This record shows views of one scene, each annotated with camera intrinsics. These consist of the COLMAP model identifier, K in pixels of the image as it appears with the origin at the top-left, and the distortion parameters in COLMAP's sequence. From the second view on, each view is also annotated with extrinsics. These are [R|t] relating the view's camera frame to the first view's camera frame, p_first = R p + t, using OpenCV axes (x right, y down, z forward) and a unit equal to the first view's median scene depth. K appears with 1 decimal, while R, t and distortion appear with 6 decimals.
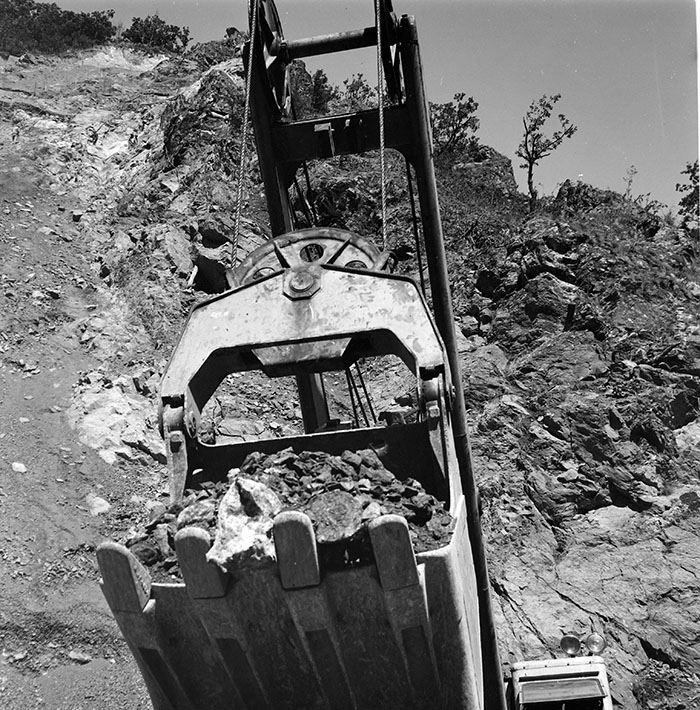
lens RADIAL K [[958.5, 0, 350.0], [0, 958.5, 355.0], [0, 0, 1]] dist [0.009516, 0.009151]
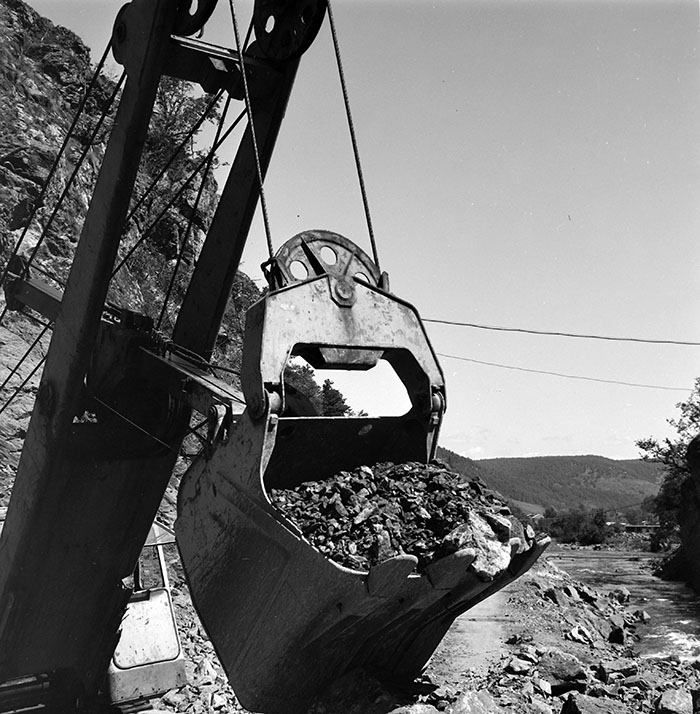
lens RADIAL K [[963.9, 0, 350.0], [0, 963.9, 357.0], [0, 0, 1]] dist [0.009516, 0.009151]
pose [[0.667134, 0.104427, 0.737582, -0.931719], [-0.285649, 0.950301, 0.123822, -0.149381], [-0.687995, -0.293295, 0.663808, 0.165101]]
